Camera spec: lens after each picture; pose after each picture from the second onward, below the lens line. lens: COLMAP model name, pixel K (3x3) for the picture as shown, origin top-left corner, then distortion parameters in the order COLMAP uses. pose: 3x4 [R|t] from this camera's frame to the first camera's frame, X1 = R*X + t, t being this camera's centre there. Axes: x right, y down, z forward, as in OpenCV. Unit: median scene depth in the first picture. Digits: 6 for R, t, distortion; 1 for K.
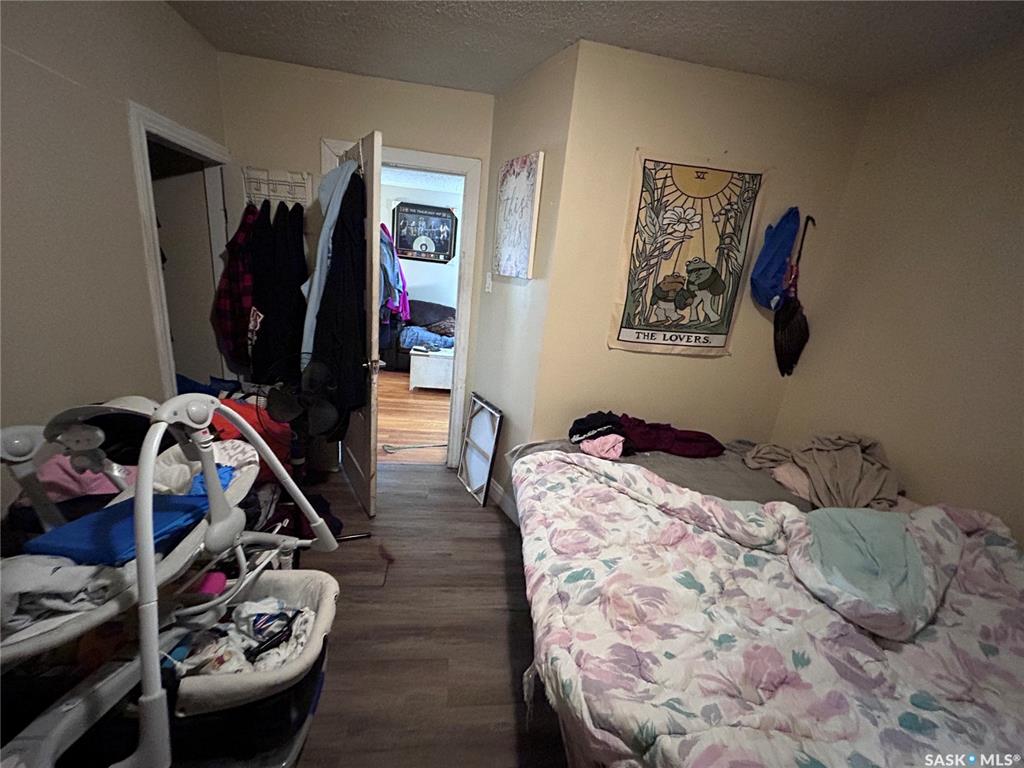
lens RADIAL K [[412.0, 0, 512.8], [0, 412.0, 382.6], [0, 0, 1]] dist [-0.001862, 0.000714]
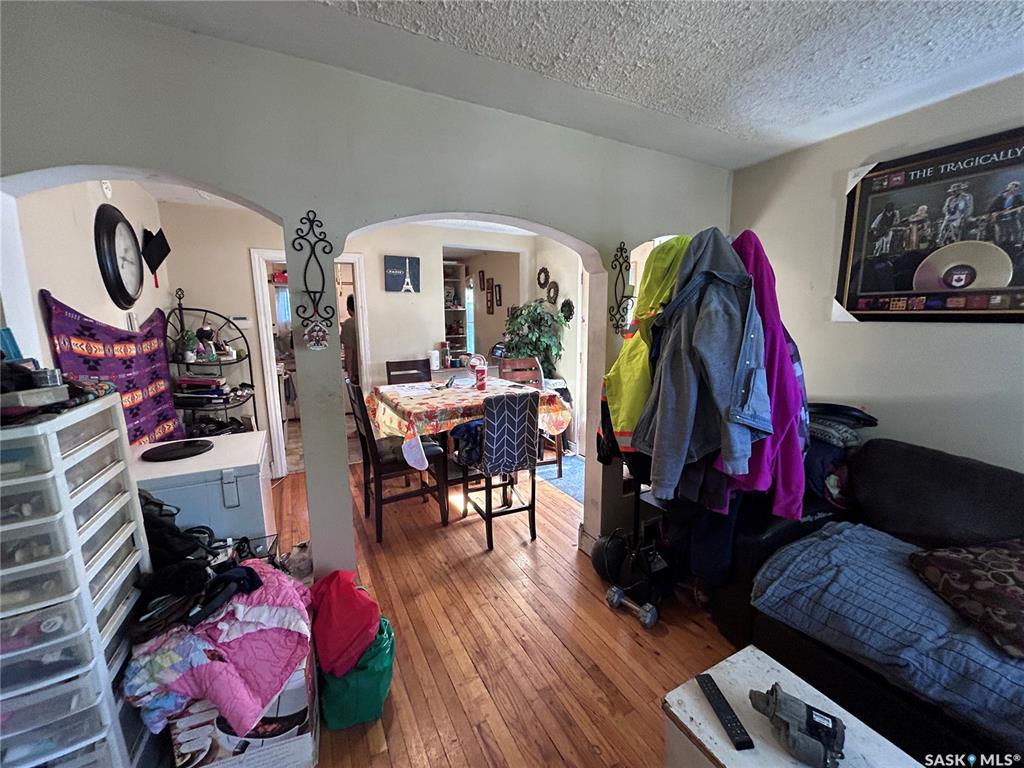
lens RADIAL K [[412.0, 0, 512.8], [0, 412.0, 386.0], [0, 0, 1]] dist [-0.001862, 0.000714]
pose [[0.369214, 0.043556, -0.928323, -0.052037], [-0.195926, 0.980098, -0.031939, -0.176952], [0.908457, 0.193675, 0.370400, 0.609340]]
